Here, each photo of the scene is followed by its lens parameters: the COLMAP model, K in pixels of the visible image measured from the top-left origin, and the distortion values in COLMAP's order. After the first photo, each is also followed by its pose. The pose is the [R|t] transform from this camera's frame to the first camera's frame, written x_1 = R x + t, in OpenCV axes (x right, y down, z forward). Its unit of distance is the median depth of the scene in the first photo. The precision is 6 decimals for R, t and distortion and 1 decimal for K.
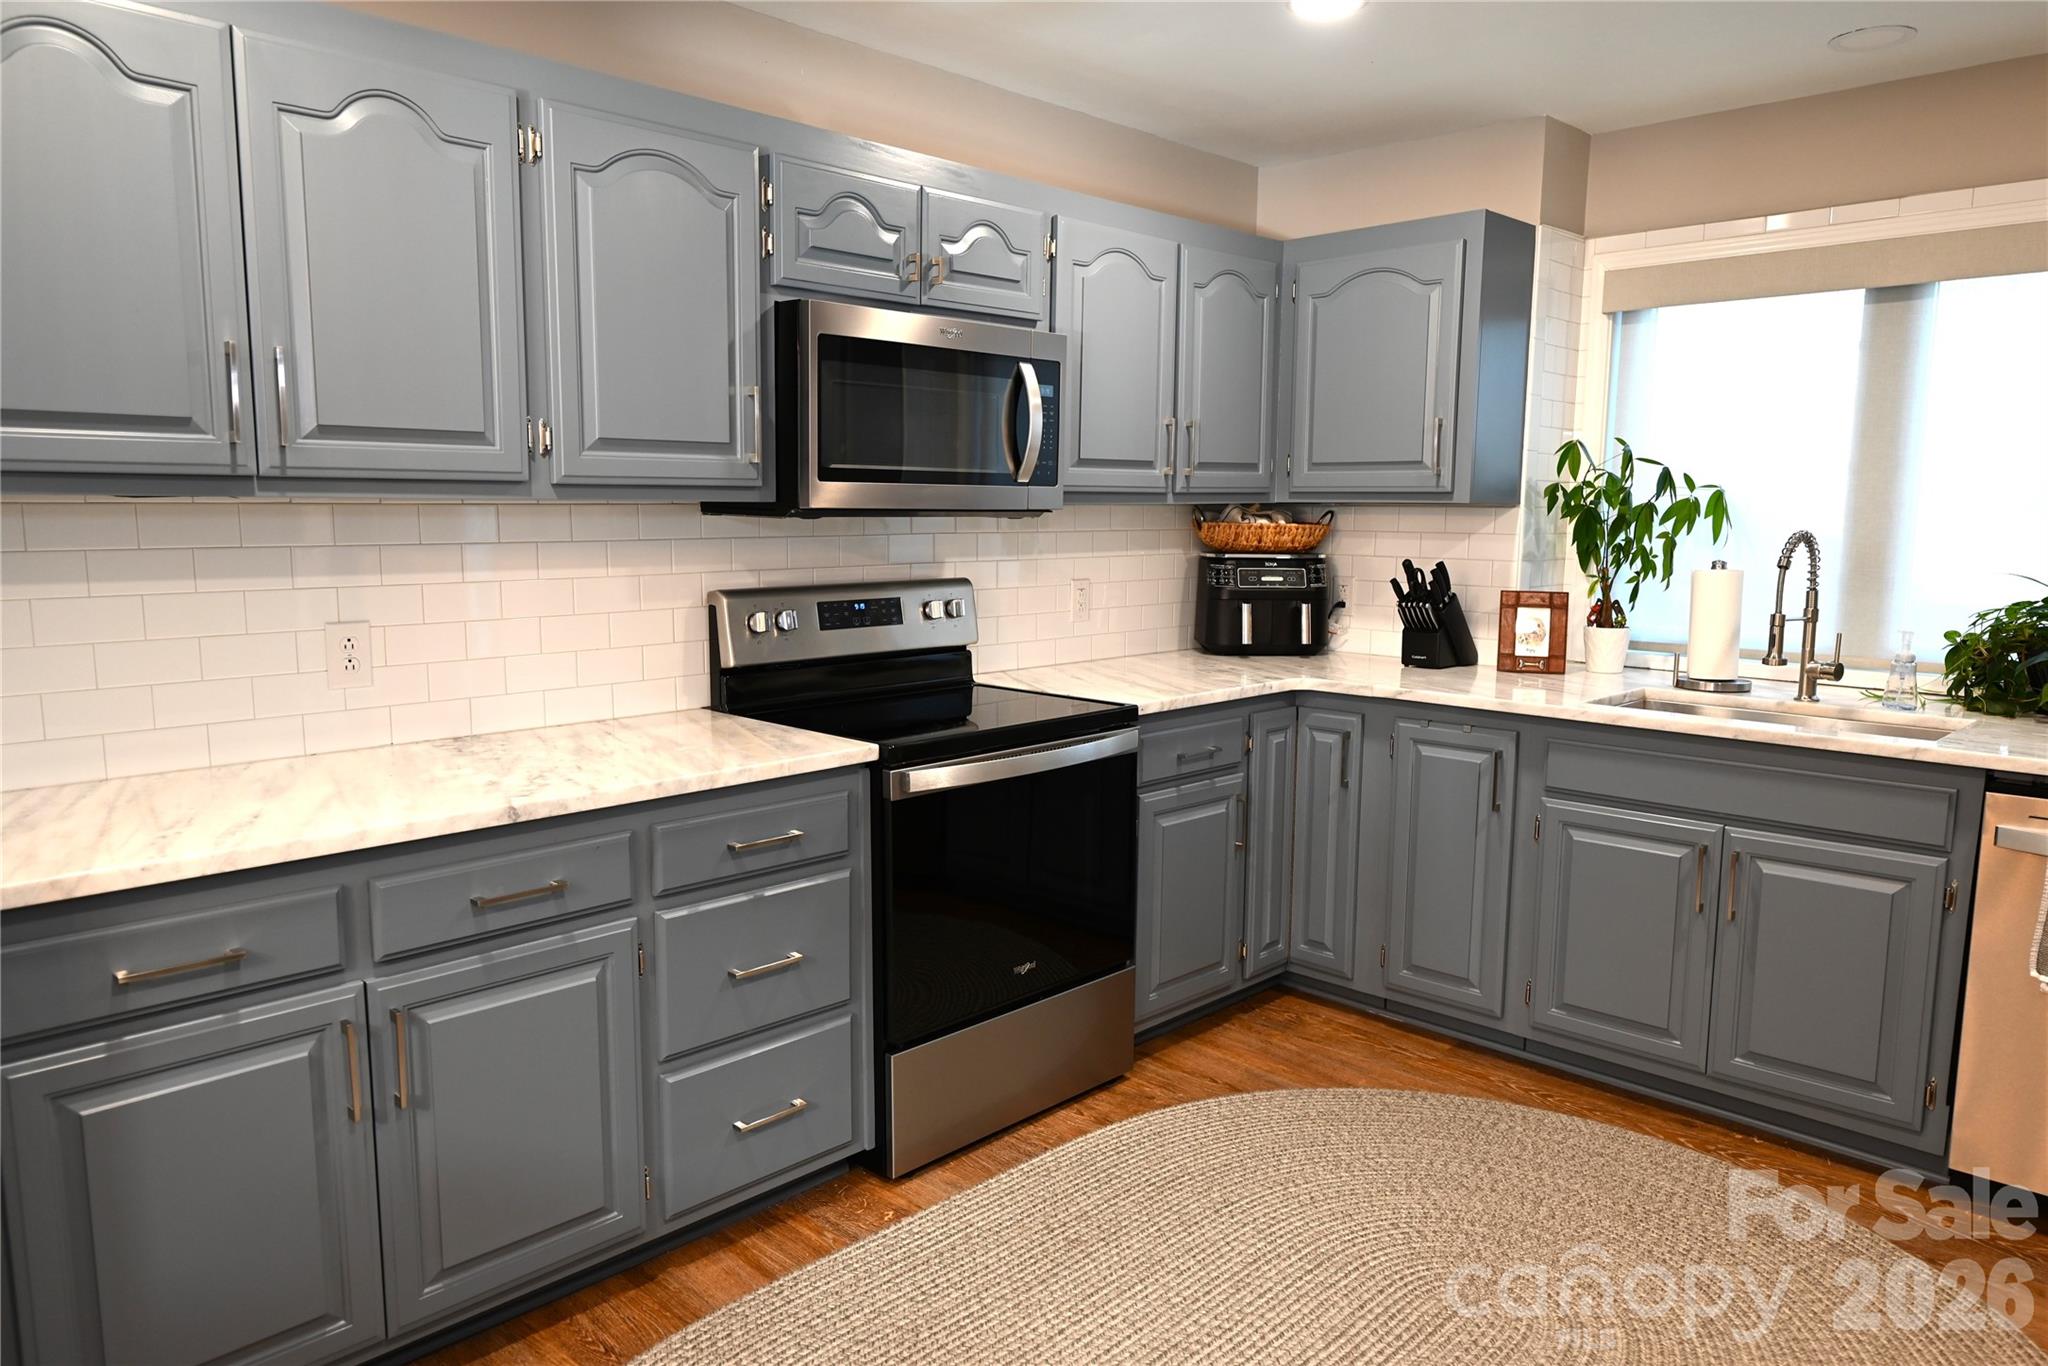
lens RADIAL K [[1381.4, 0, 1017.6], [0, 1381.4, 688.4], [0, 0, 1]] dist [0.026213, 0.003073]
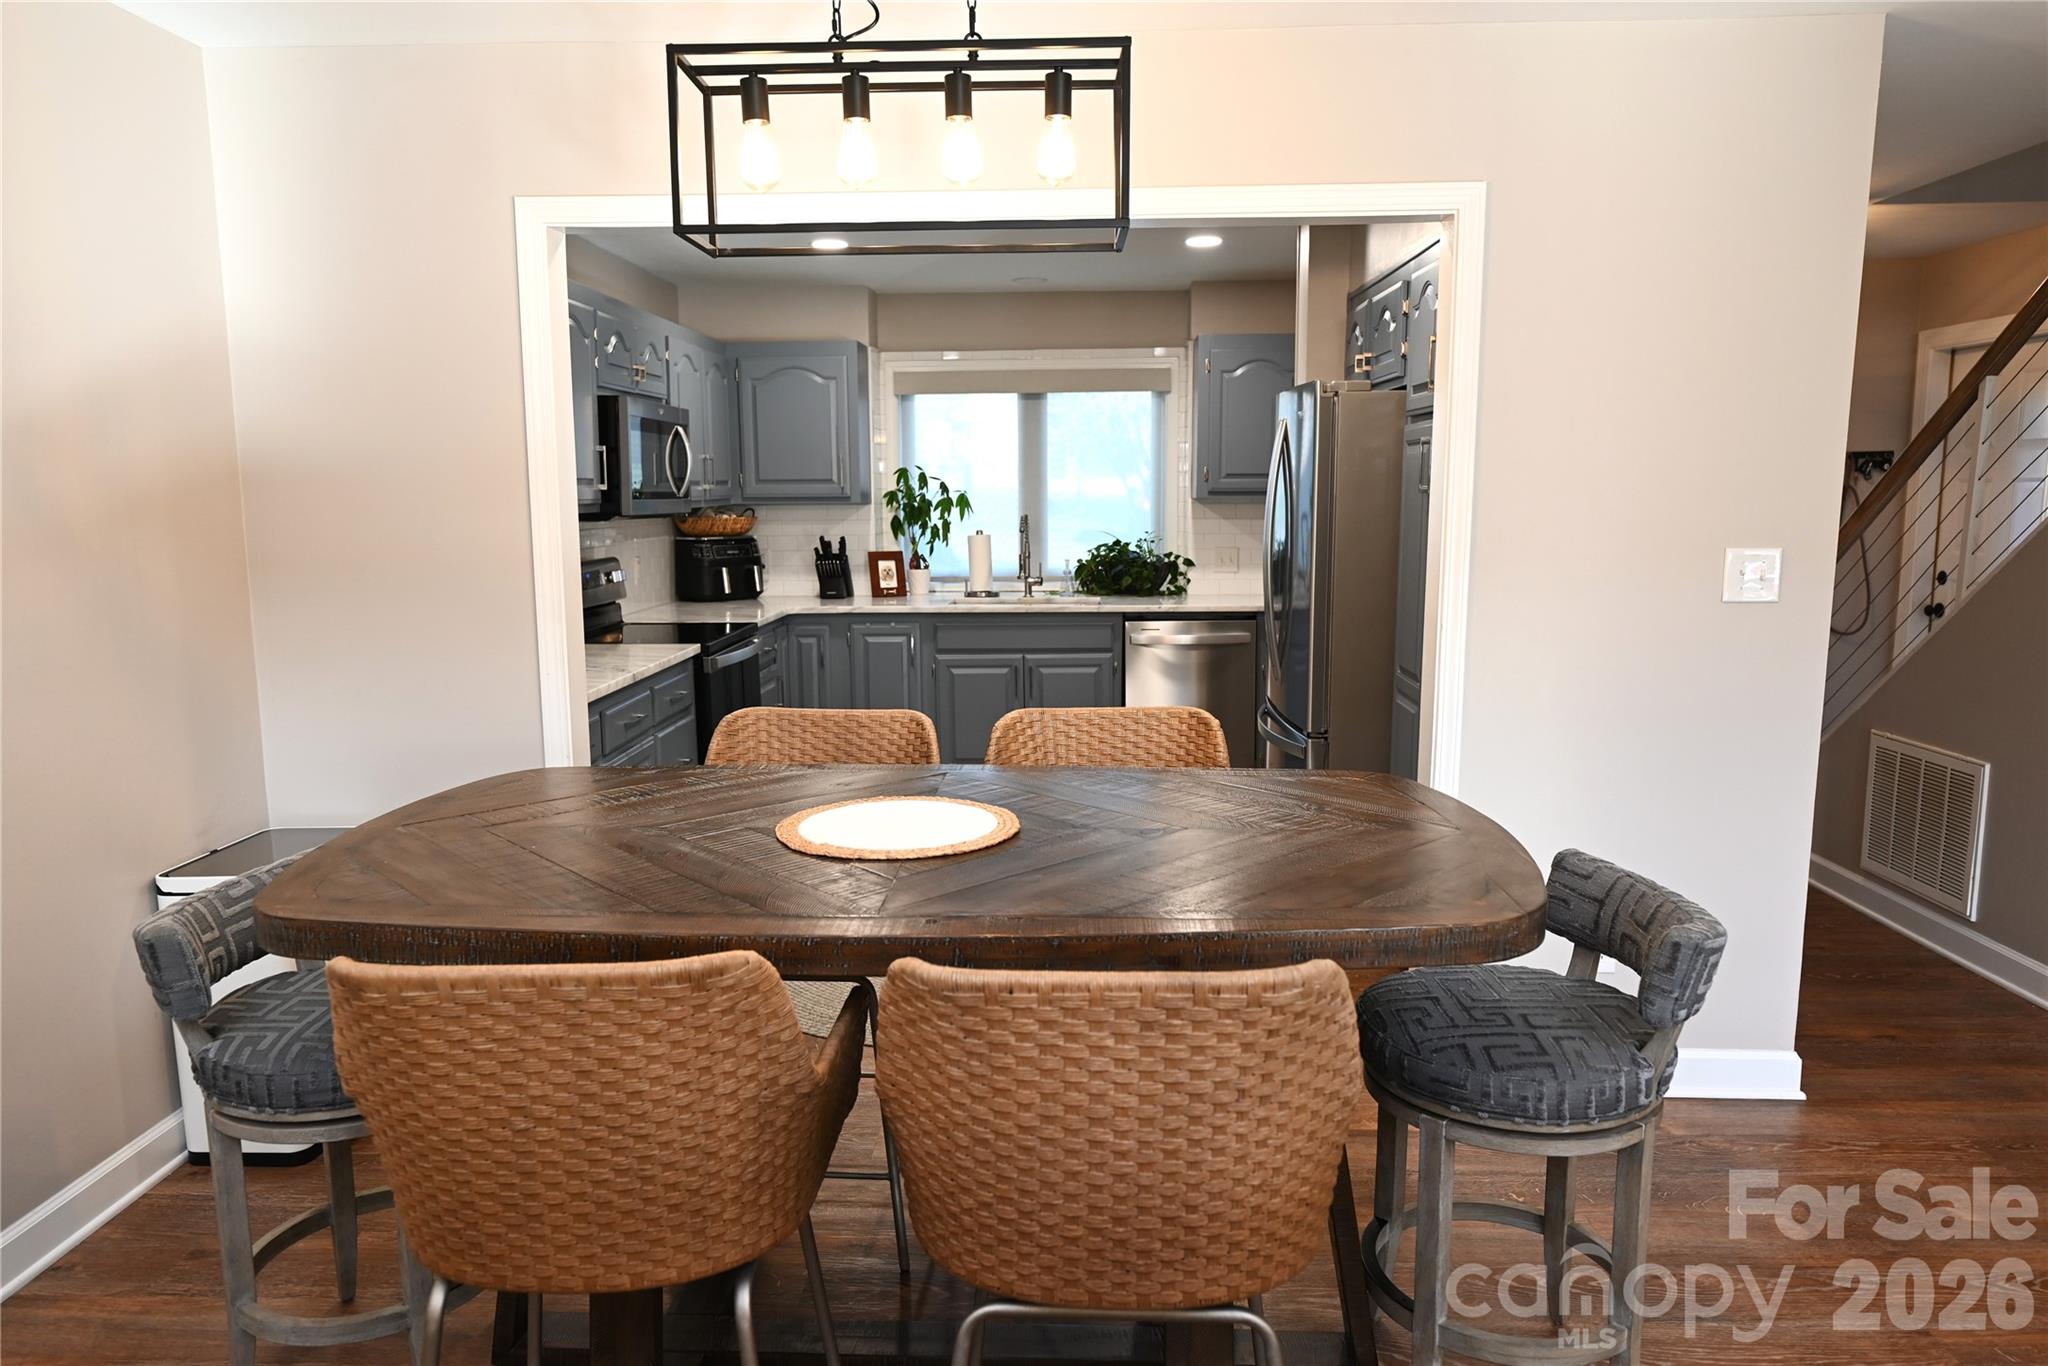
lens RADIAL K [[1381.4, 0, 1025.5], [0, 1381.4, 686.0], [0, 0, 1]] dist [0.026213, 0.003073]
pose [[0.742205, -0.109133, 0.661228, -0.693067], [0.103834, 0.993464, 0.047417, 0.036809], [-0.662080, 0.033465, 0.748685, -0.447516]]
